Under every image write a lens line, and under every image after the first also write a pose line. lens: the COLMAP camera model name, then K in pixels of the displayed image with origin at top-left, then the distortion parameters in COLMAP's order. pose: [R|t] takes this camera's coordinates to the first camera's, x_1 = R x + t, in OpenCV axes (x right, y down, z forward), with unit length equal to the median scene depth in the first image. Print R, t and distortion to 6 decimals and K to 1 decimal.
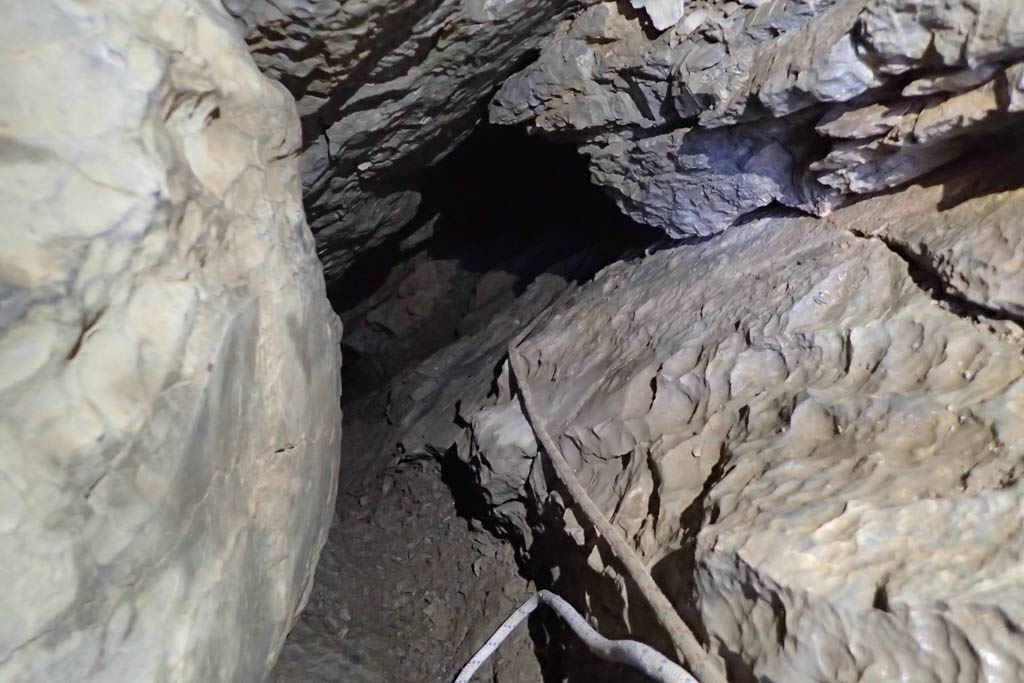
lens RADIAL K [[762.6, 0, 513.3], [0, 762.6, 325.3], [0, 0, 1]] dist [0.003373, -0.002835]
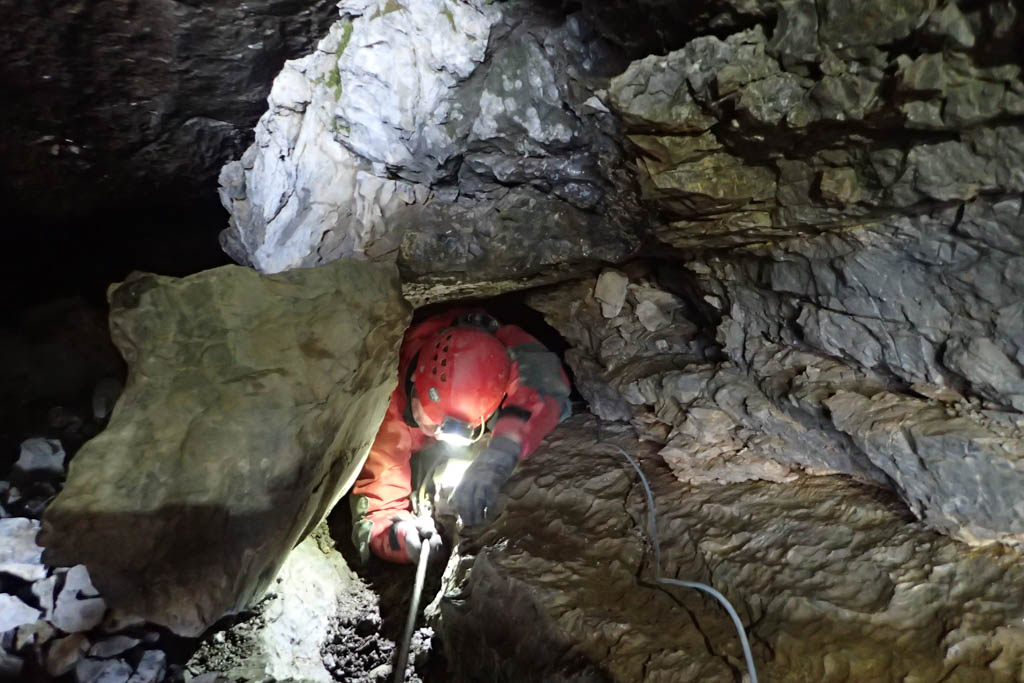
lens RADIAL K [[762.6, 0, 515.6], [0, 762.6, 325.8], [0, 0, 1]] dist [0.003373, -0.002835]
pose [[0.922656, 0.377406, -0.079189, 0.165520], [-0.380411, 0.924437, -0.026534, -0.260322], [0.063191, 0.054606, 0.996506, -1.073504]]
